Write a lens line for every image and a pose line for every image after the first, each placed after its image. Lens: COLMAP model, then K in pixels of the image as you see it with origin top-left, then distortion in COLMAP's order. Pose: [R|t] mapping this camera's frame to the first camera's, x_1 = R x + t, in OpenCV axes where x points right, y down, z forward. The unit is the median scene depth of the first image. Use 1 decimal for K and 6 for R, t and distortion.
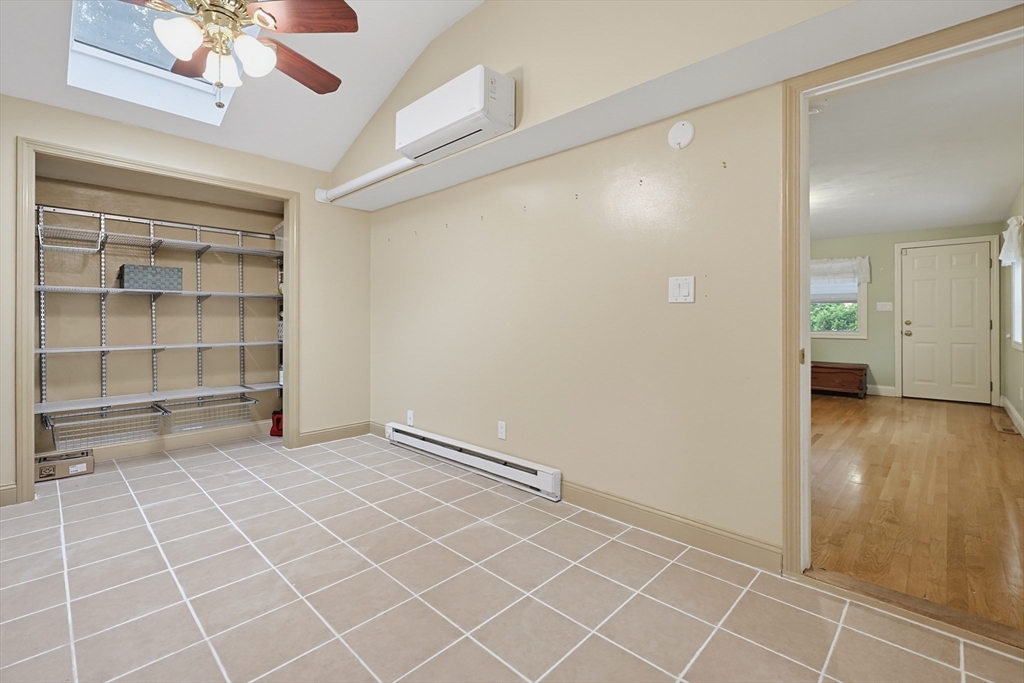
lens RADIAL K [[446.7, 0, 512.8], [0, 446.7, 322.6], [0, 0, 1]] dist [-0.000006, 0.000028]
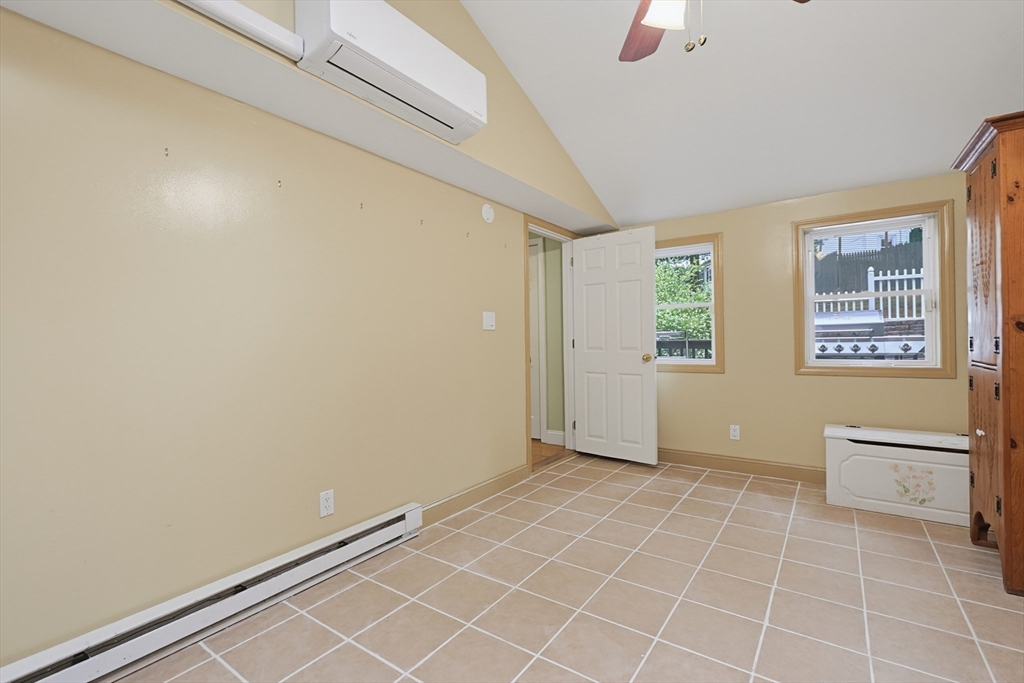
lens RADIAL K [[465.1, 0, 512.0], [0, 465.1, 341.5], [0, 0, 1]] dist [0.001191, 0.000185]
pose [[-0.145686, -0.006833, 0.989307, -1.056173], [0.022786, 0.999688, 0.010260, -0.020386], [-0.989068, 0.024037, -0.145485, 1.082521]]
